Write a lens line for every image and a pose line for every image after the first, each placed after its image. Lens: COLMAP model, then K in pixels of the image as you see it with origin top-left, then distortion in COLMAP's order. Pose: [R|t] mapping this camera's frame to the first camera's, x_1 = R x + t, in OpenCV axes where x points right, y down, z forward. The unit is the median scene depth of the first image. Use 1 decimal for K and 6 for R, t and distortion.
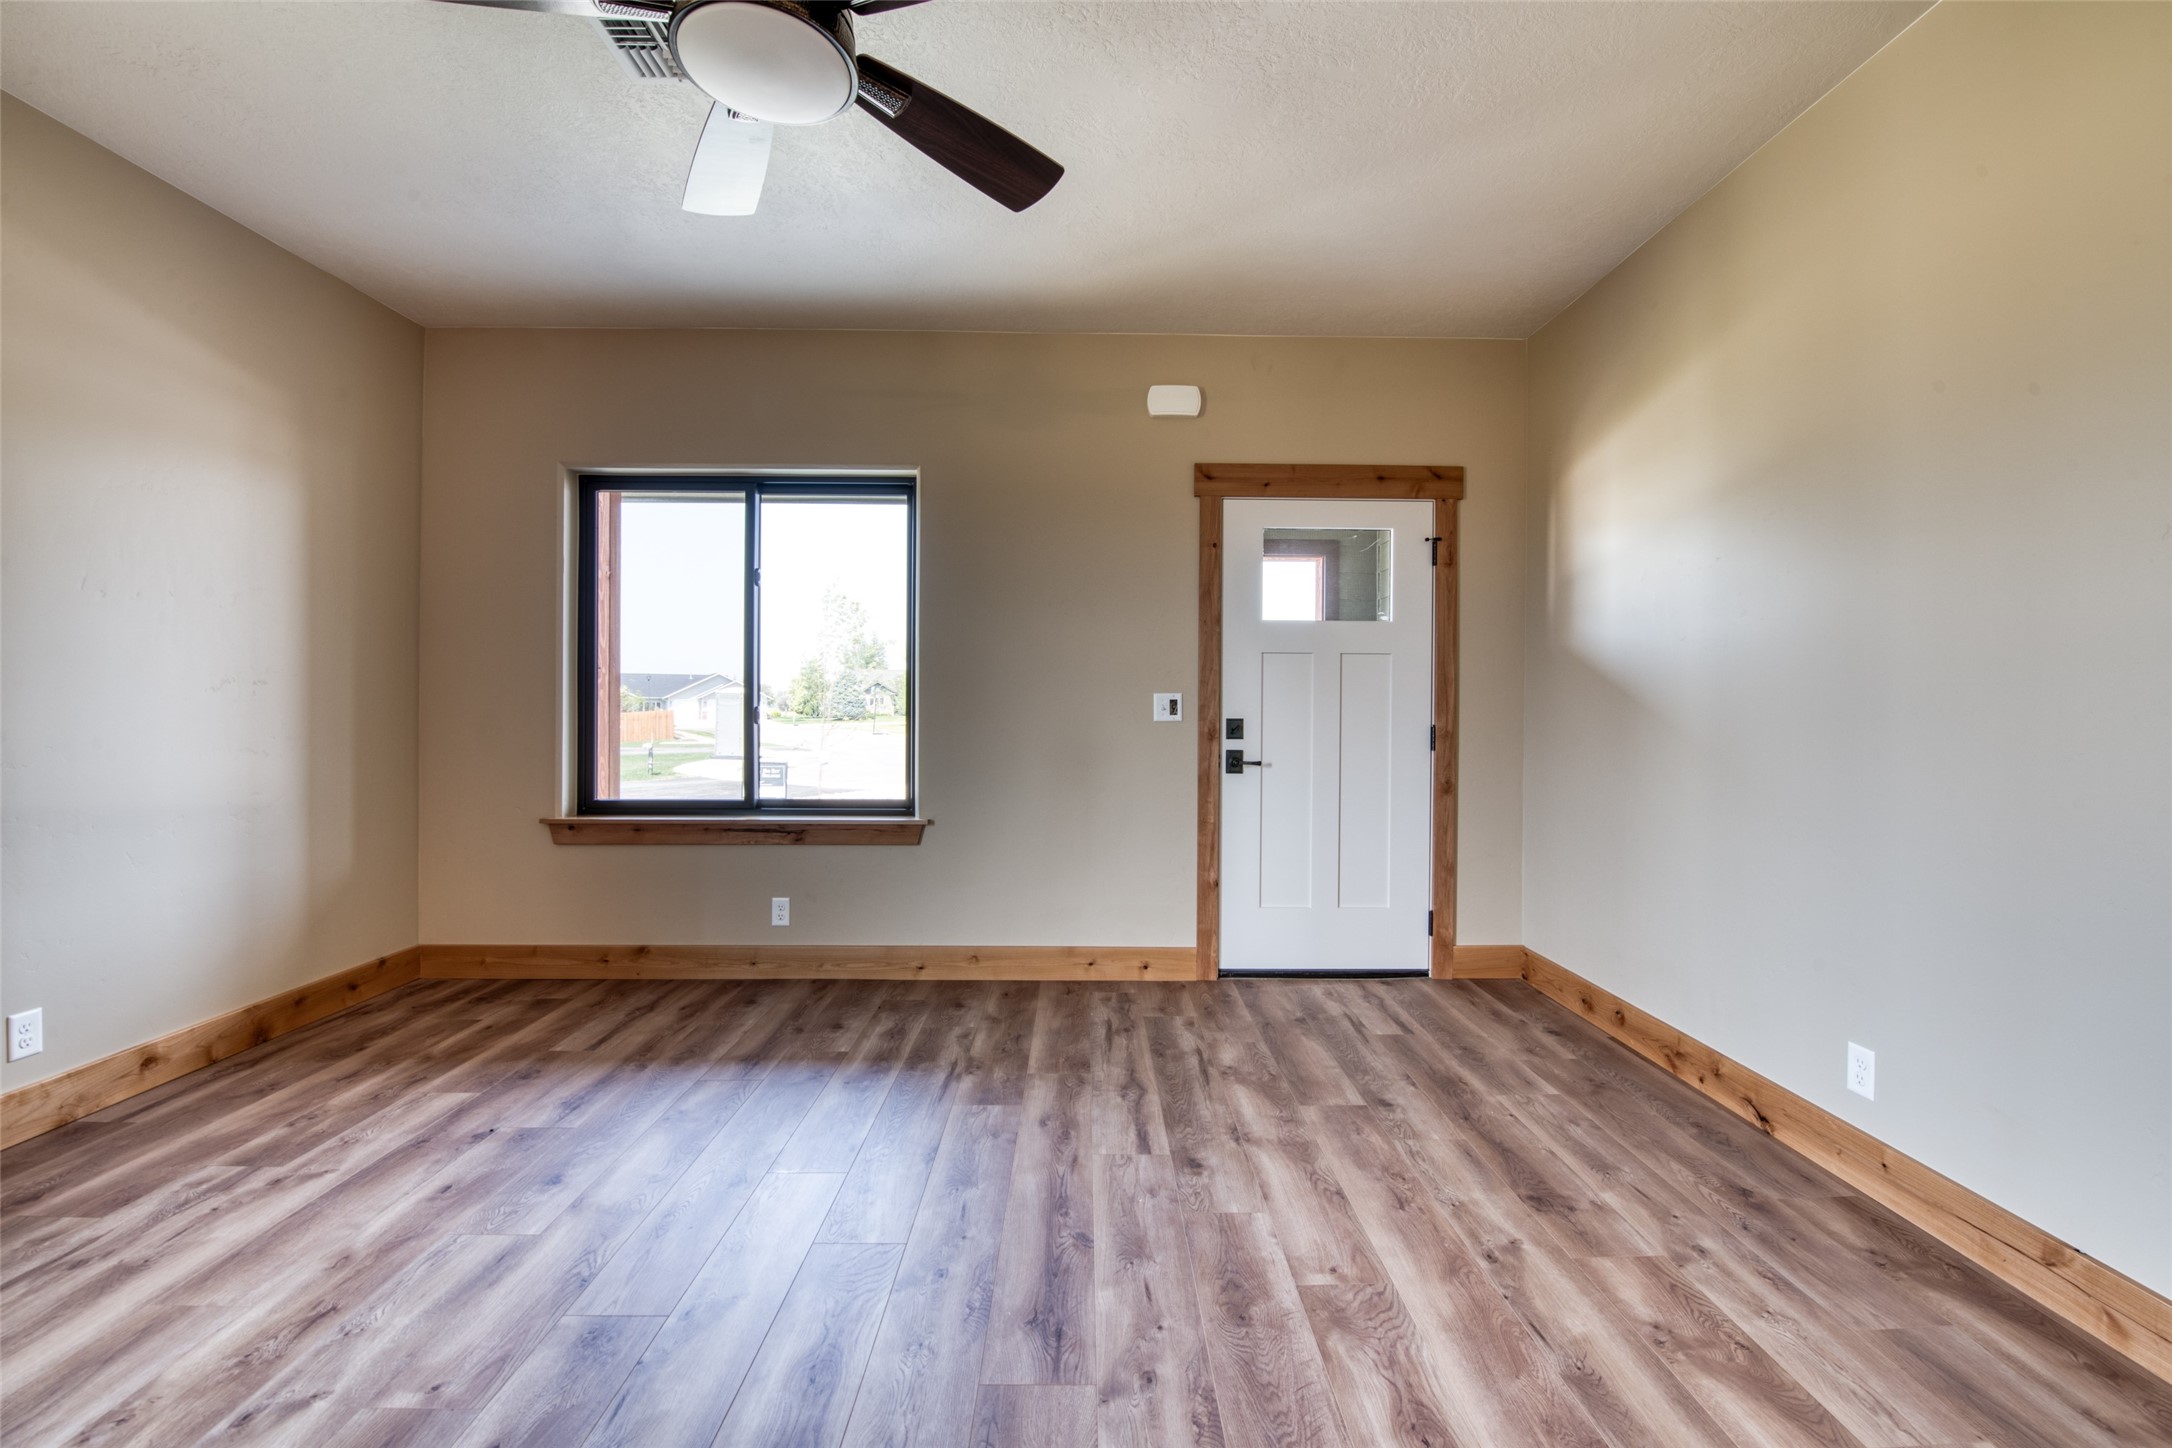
lens RADIAL K [[884.7, 0, 1099.6], [0, 884.7, 714.2], [0, 0, 1]] dist [-0.019174, -0.000402]
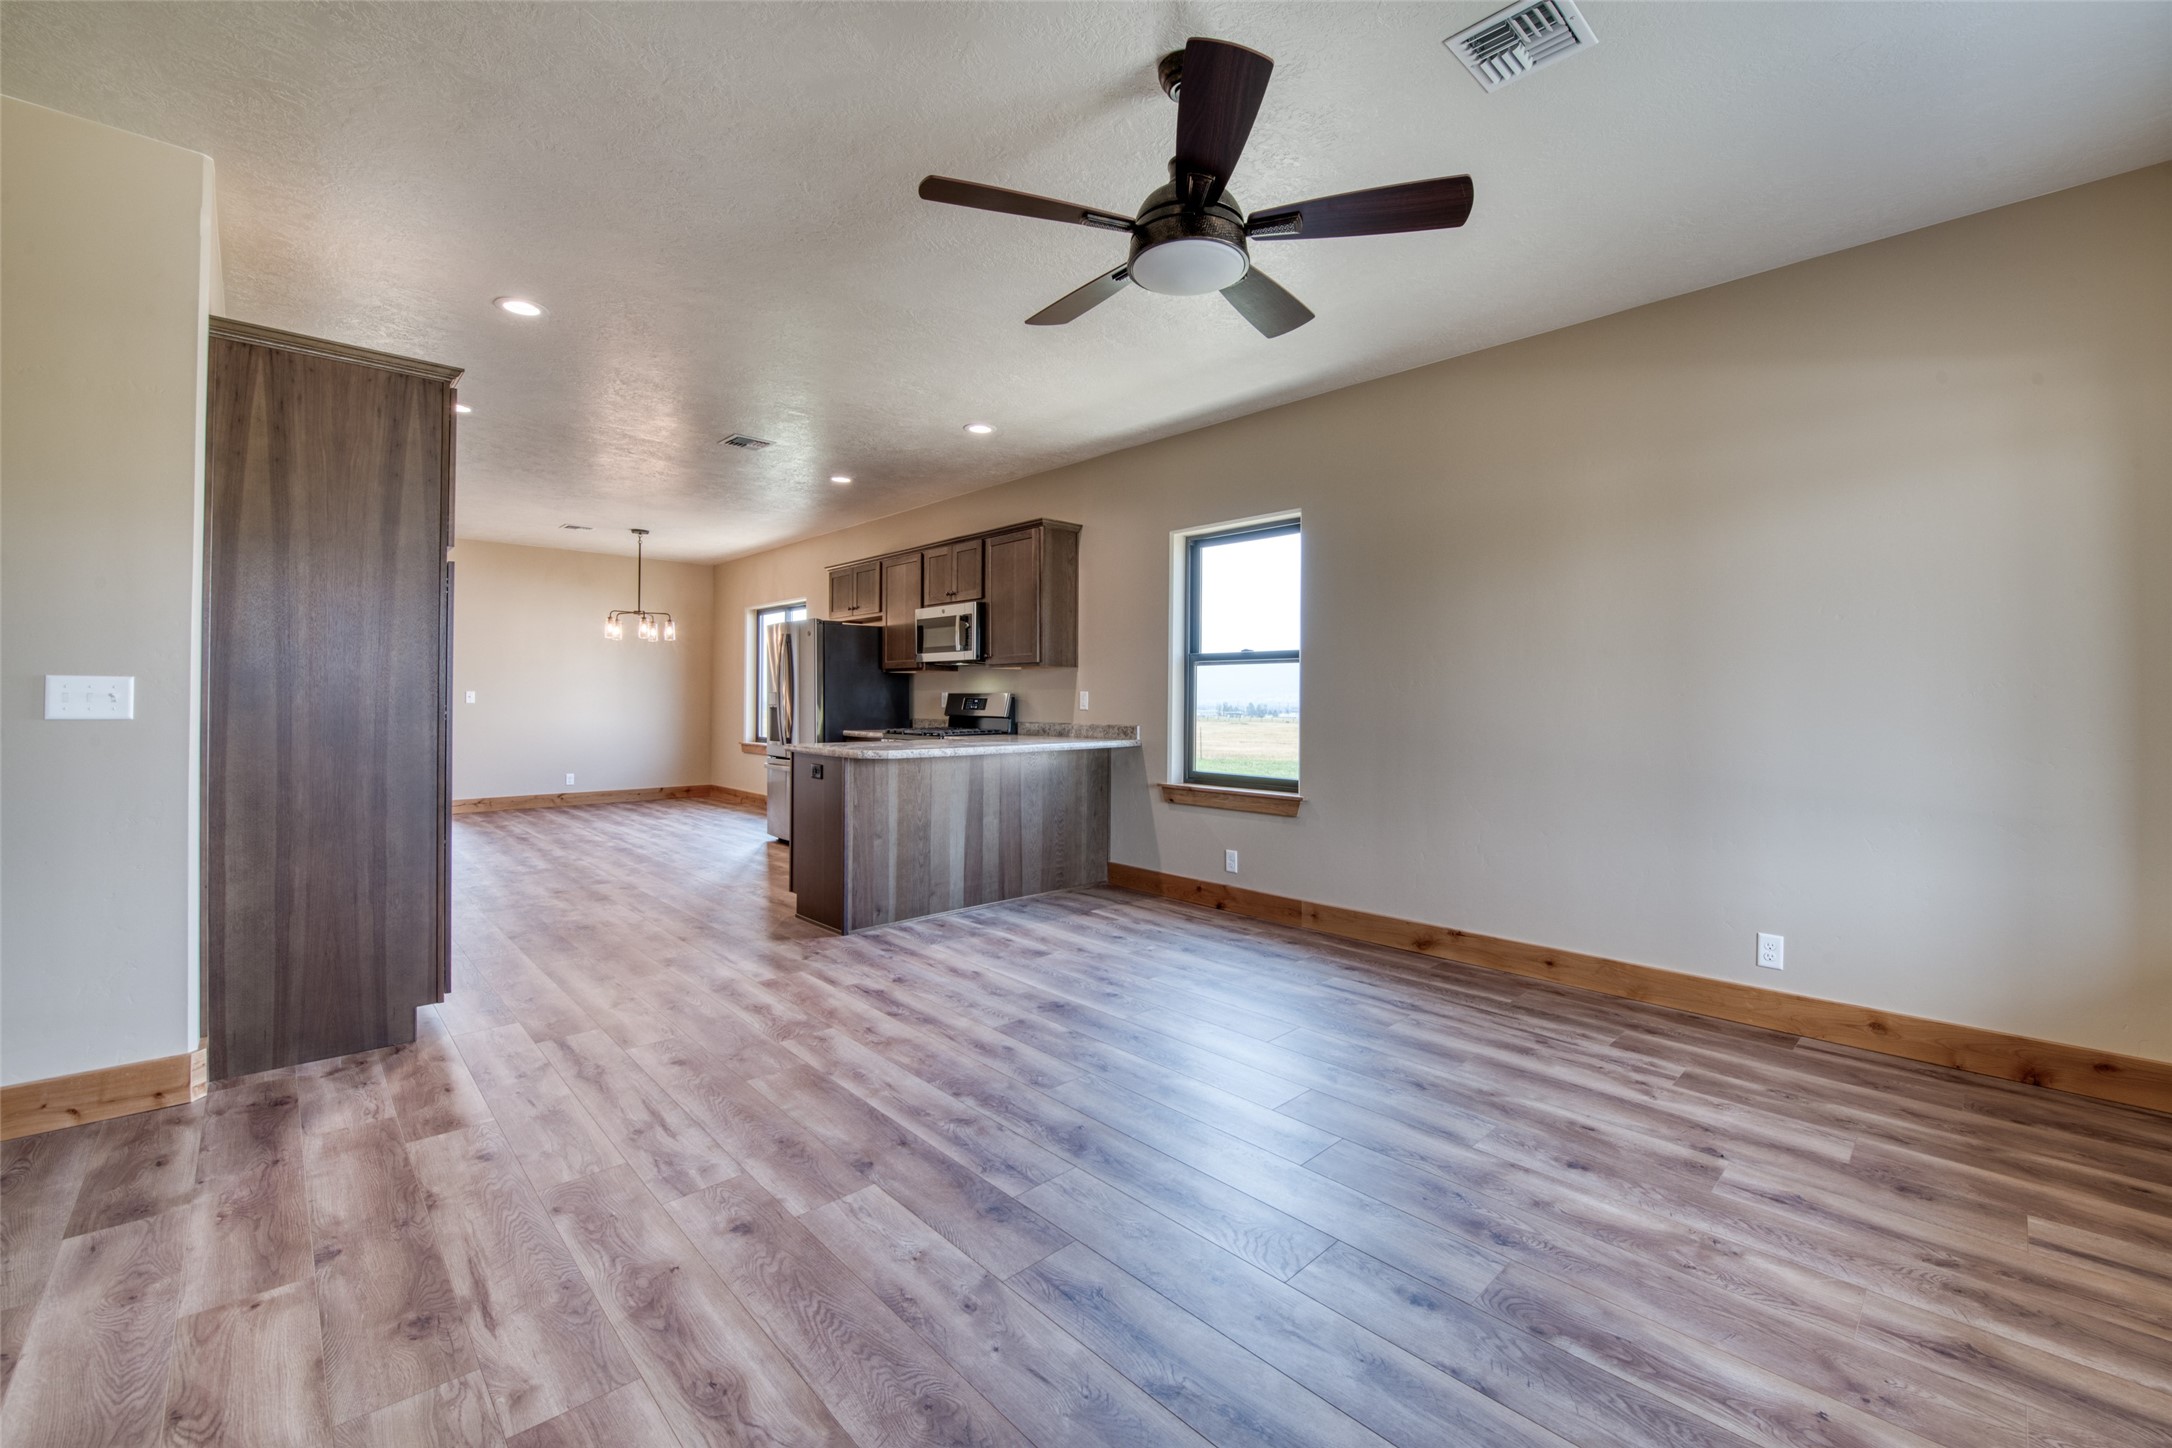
lens RADIAL K [[878.2, 0, 1091.7], [0, 878.2, 701.5], [0, 0, 1]] dist [-0.018999, -0.000447]
pose [[-0.738646, -0.008518, -0.674040, 0.430358], [-0.017094, 0.999835, 0.006098, -0.009210], [0.673877, 0.016026, -0.738670, 1.189832]]
